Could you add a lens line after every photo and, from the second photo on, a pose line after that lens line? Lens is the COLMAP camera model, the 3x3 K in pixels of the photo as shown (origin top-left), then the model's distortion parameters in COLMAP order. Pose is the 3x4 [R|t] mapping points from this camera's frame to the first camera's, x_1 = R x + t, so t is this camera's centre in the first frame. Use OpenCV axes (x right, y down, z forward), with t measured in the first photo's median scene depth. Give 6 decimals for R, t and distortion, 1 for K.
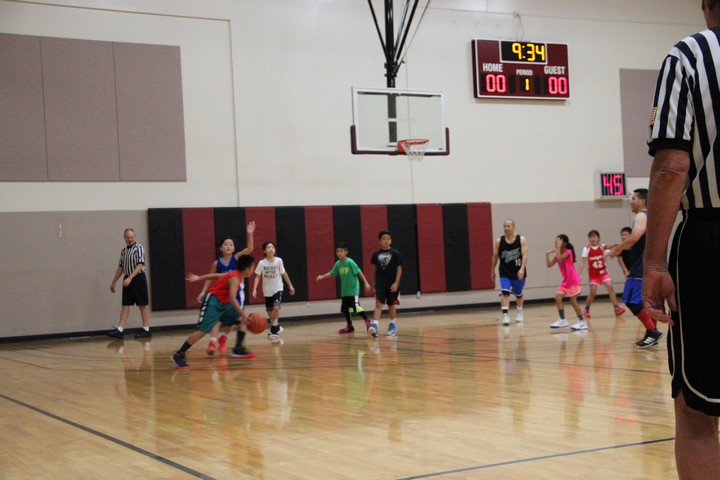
lens RADIAL K [[1109.4, 0, 358.9], [0, 1109.4, 257.7], [0, 0, 1]] dist [0.119031, -0.008841]
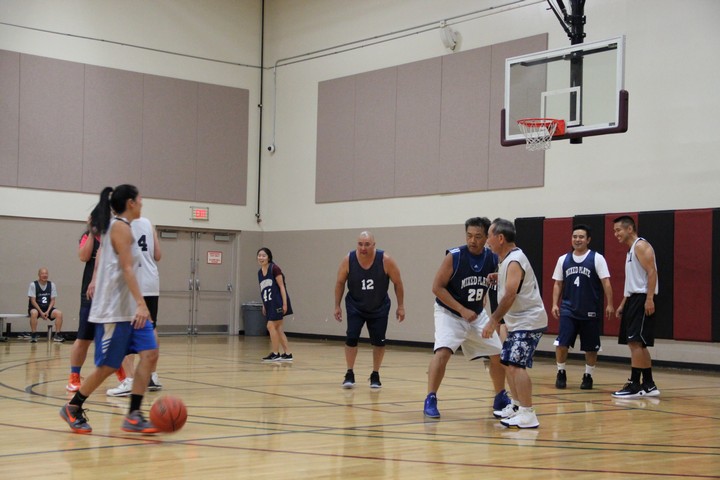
lens RADIAL K [[1148.7, 0, 358.8], [0, 1148.7, 256.4], [0, 0, 1]] dist [0.142692, 0.097801]
pose [[0.182868, 0.016096, -0.983006, 0.666529], [-0.022677, 0.999669, 0.012151, -0.020543], [0.982876, 0.020069, 0.183172, 0.654663]]
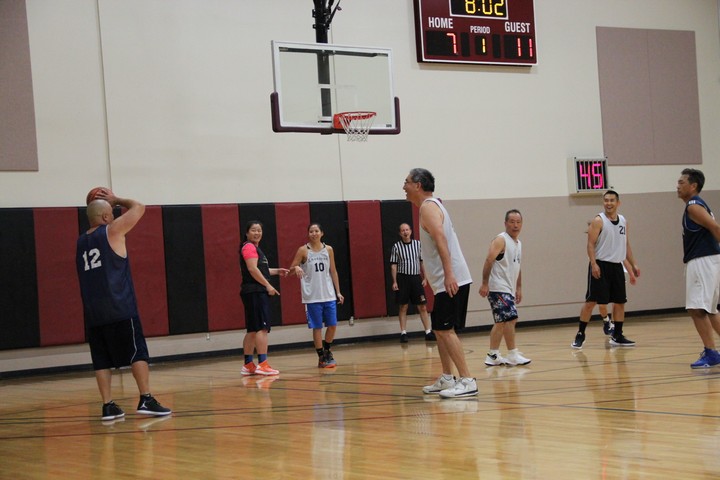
lens RADIAL K [[1358.8, 0, 359.6], [0, 1358.8, 250.9], [0, 0, 1]] dist [0.256165, 0.351388]
pose [[0.994776, -0.013064, 0.101240, -0.036500], [0.015067, 0.999705, -0.019047, 0.003584], [-0.100962, 0.020473, 0.994680, 0.080341]]
